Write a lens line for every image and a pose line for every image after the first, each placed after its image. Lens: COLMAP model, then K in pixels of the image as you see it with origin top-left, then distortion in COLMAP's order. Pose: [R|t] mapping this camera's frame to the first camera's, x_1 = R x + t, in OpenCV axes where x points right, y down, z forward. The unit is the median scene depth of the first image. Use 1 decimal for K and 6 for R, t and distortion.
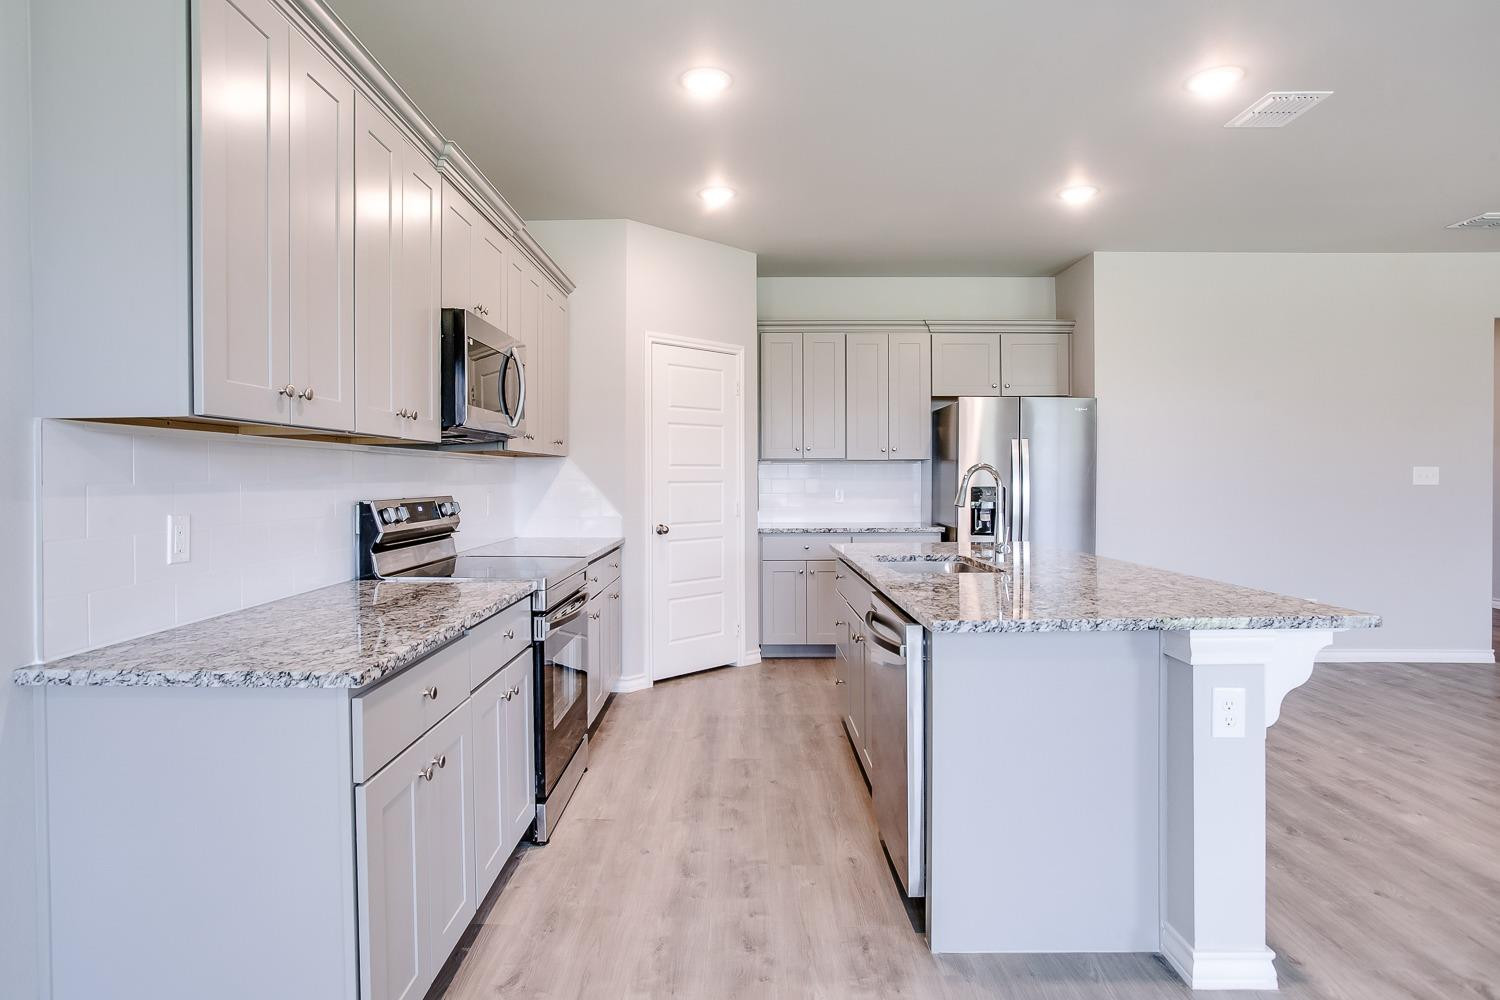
lens RADIAL K [[796.7, 0, 742.6], [0, 796.7, 484.6], [0, 0, 1]] dist [-0.074447, 0.042959]
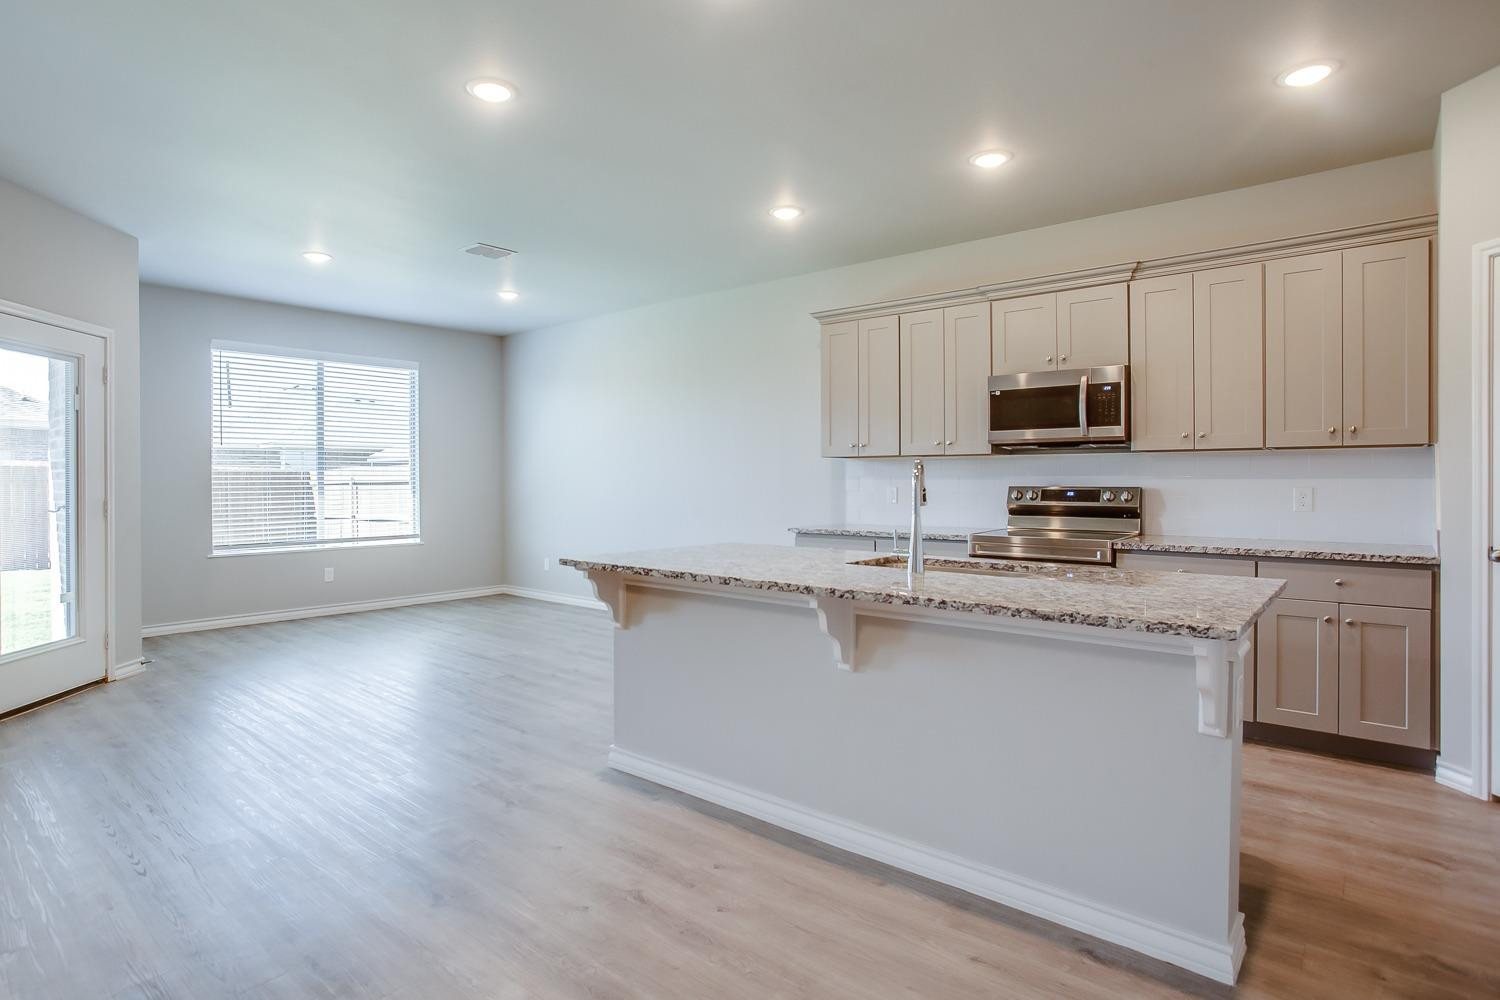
lens RADIAL K [[796.7, 0, 742.6], [0, 796.7, 484.6], [0, 0, 1]] dist [-0.074447, 0.042959]
pose [[-0.617973, 0.011943, -0.786109, 0.827504], [-0.001940, 0.999858, 0.016716, -0.007779], [0.786197, 0.011855, -0.617862, 1.023042]]
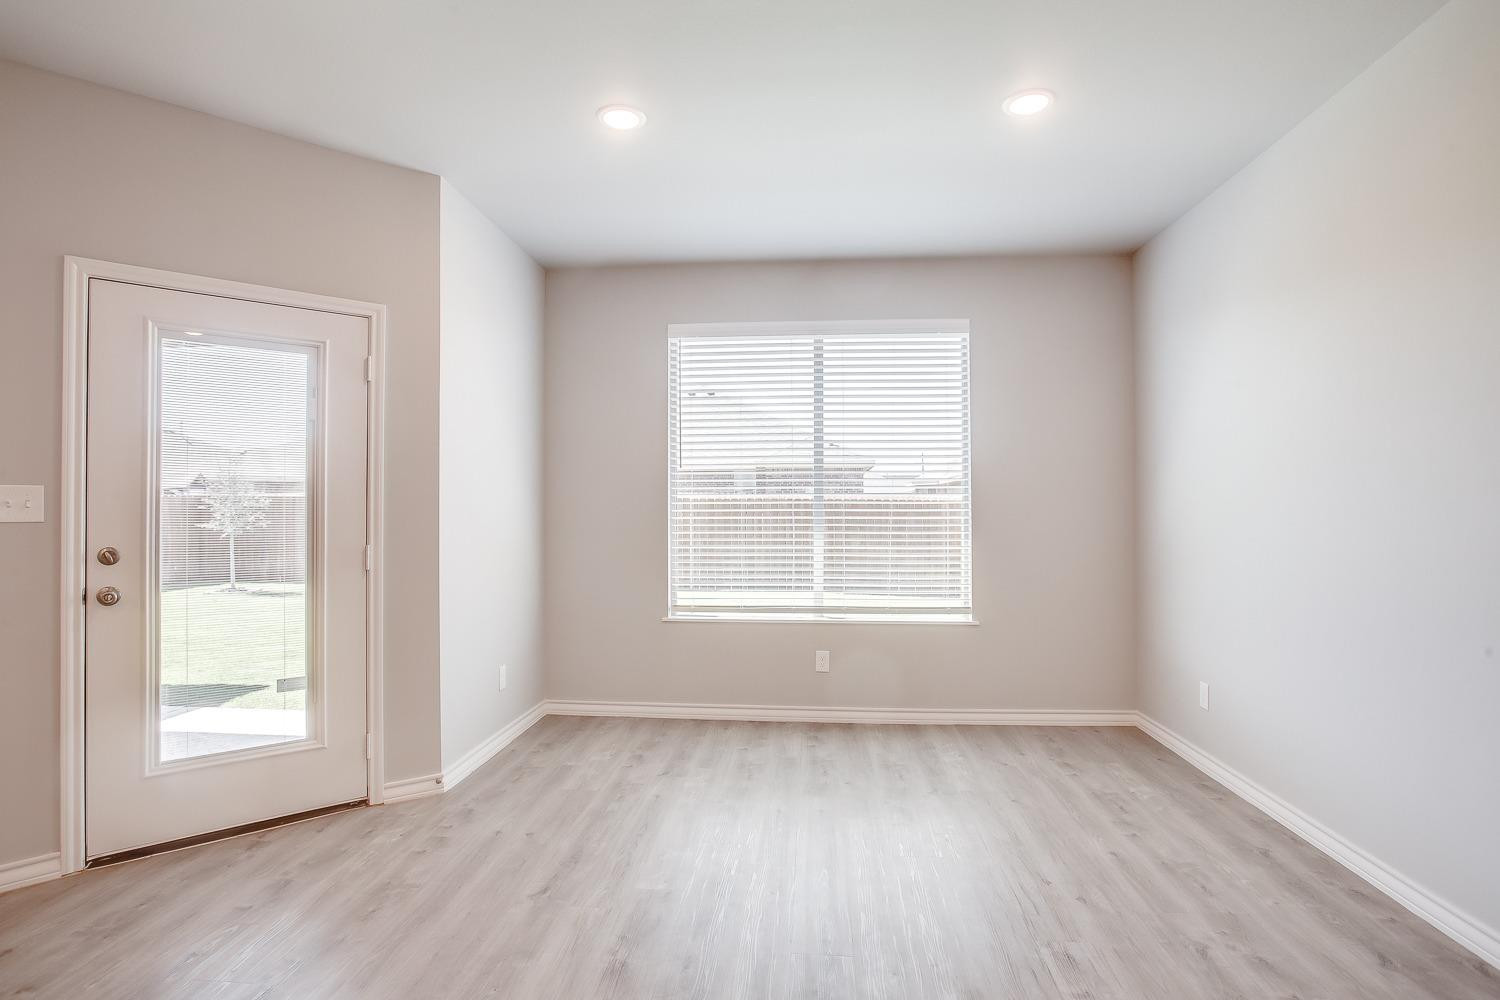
lens RADIAL K [[793.9, 0, 750.0], [0, 793.9, 500.0], [0, 0, 1]] dist [-0.074987, 0.041641]
pose [[-0.999204, 0.005515, 0.039503, 0.126623], [0.005534, 0.999985, 0.000374, -0.011019], [-0.039500, 0.000592, -0.999219, 0.410581]]
